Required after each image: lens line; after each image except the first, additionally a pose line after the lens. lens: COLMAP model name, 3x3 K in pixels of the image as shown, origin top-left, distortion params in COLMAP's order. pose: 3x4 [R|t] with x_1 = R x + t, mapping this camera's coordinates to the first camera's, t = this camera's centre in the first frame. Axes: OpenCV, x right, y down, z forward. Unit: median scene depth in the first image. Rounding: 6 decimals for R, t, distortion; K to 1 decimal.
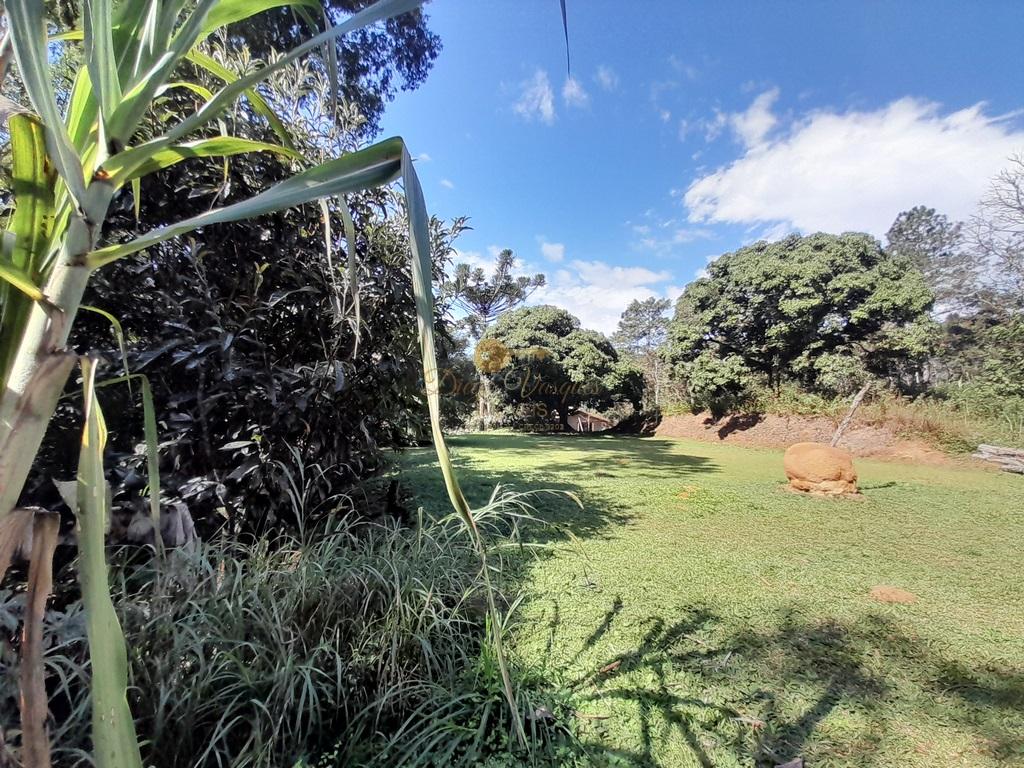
lens RADIAL K [[402.7, 0, 519.9], [0, 402.7, 388.9], [0, 0, 1]] dist [0.021805, -0.018410]
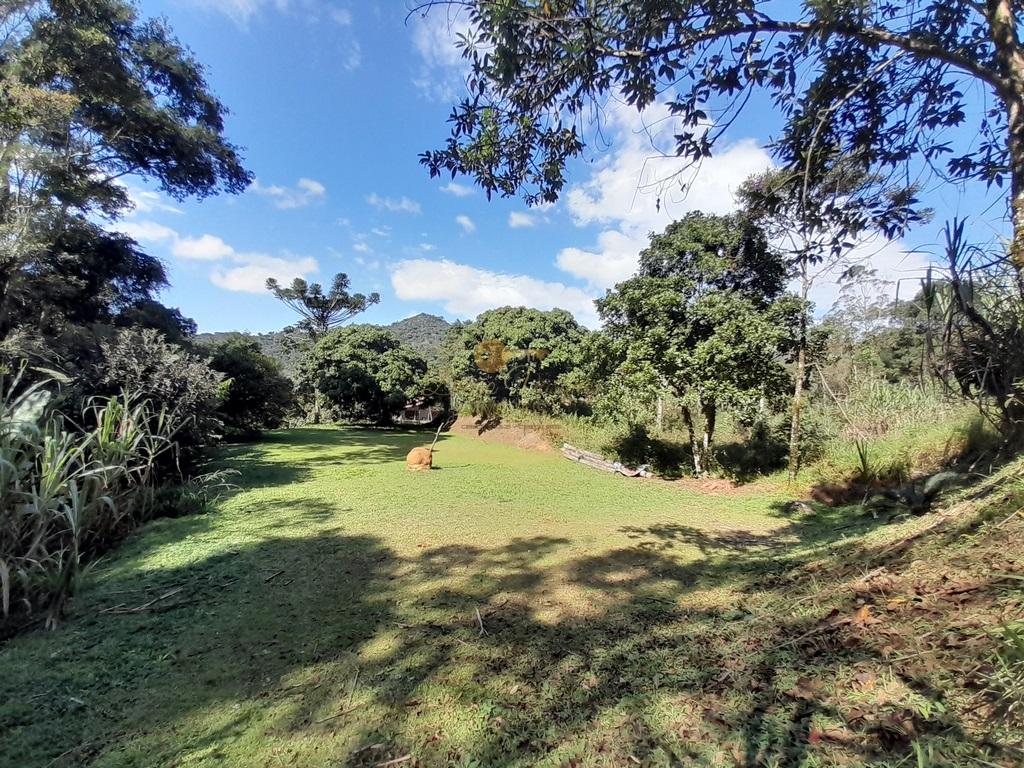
lens RADIAL K [[401.9, 0, 525.7], [0, 401.9, 387.8], [0, 0, 1]] dist [0.003015, -0.004802]
pose [[0.951037, 0.039352, 0.306562, 0.174688], [-0.051171, 0.998221, 0.030608, -0.092688], [-0.304812, -0.044796, 0.951359, -0.404348]]
